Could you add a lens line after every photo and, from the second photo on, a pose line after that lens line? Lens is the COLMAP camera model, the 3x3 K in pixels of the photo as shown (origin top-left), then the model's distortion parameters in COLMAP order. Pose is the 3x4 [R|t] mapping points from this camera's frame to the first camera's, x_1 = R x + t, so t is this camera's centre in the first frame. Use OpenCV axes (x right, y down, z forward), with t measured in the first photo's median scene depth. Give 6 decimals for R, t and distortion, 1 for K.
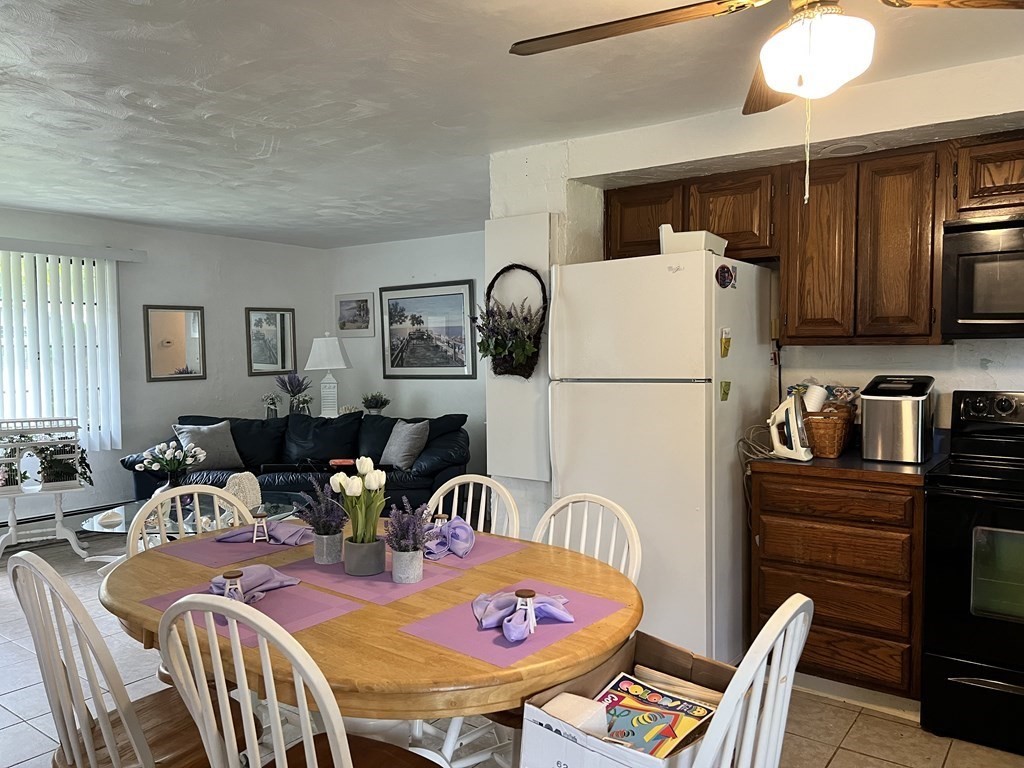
lens RADIAL K [[761.7, 0, 512.2], [0, 761.7, 388.1], [0, 0, 1]] dist [0.051399, -0.047685]
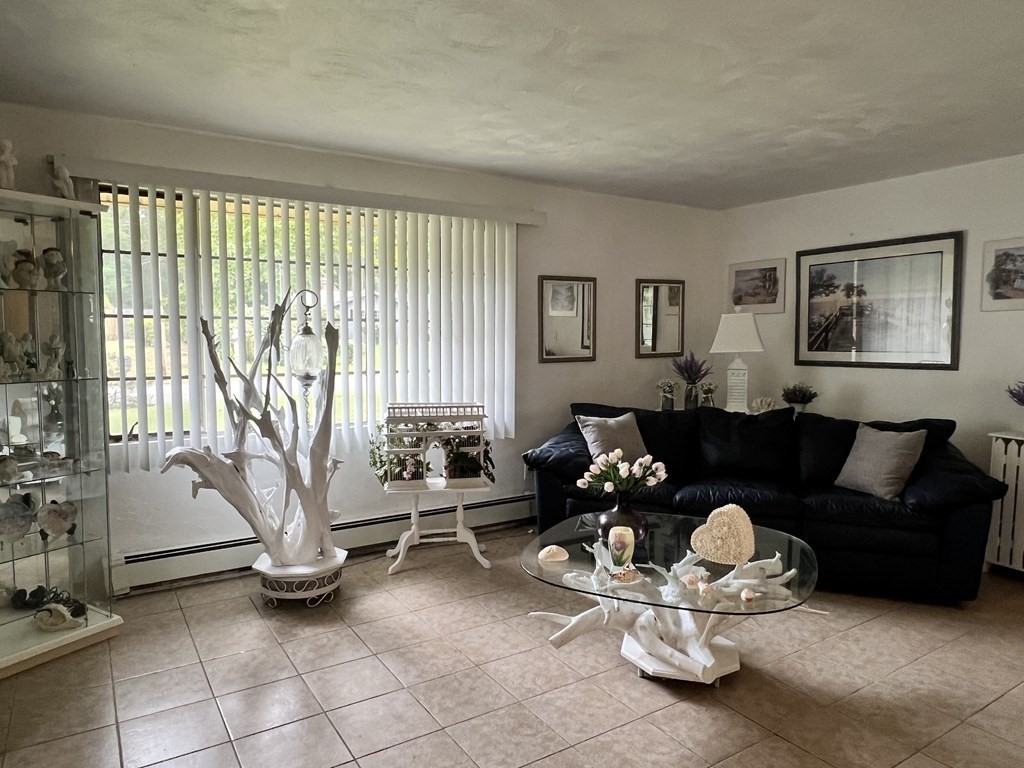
lens RADIAL K [[668.6, 0, 513.0], [0, 668.6, 386.2], [0, 0, 1]] dist [0.003911, -0.006658]
pose [[0.934596, 0.039165, -0.353548, -0.217504], [-0.027766, 0.998920, 0.037259, -0.008538], [0.354625, -0.025006, 0.934674, 0.254843]]
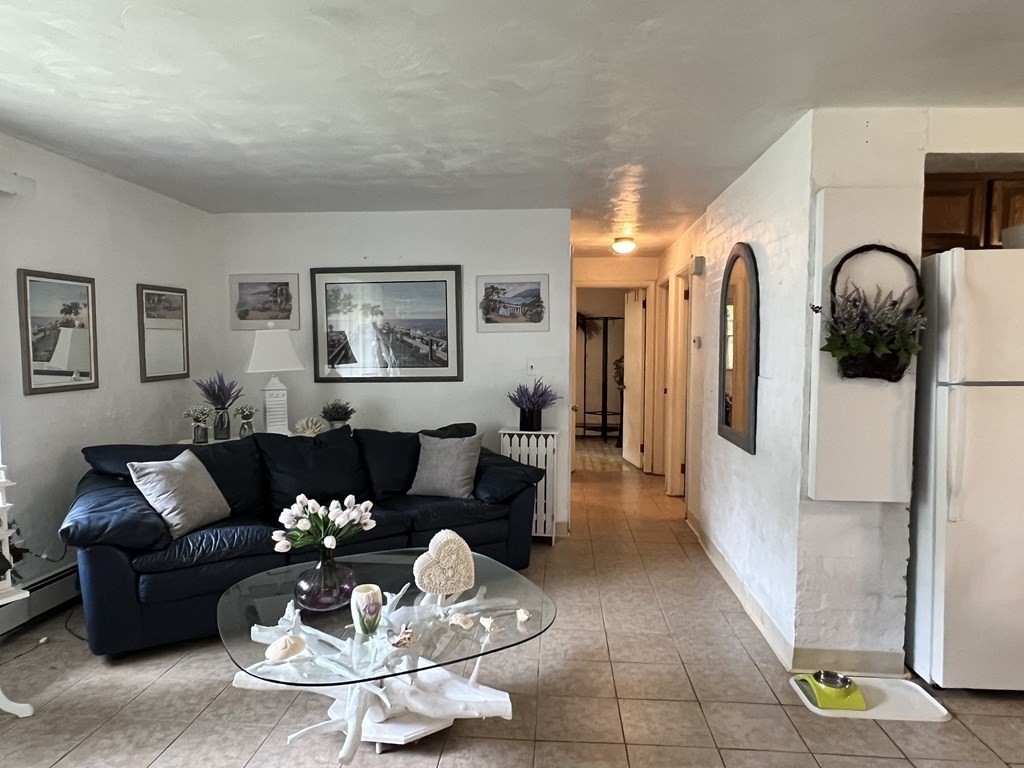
lens RADIAL K [[668.6, 0, 506.1], [0, 668.6, 390.7], [0, 0, 1]] dist [0.003911, -0.006658]
pose [[0.852197, -0.024246, 0.522659, -0.403412], [0.018005, 0.999693, 0.017020, -0.013139], [-0.522911, -0.005094, 0.852372, 0.326640]]
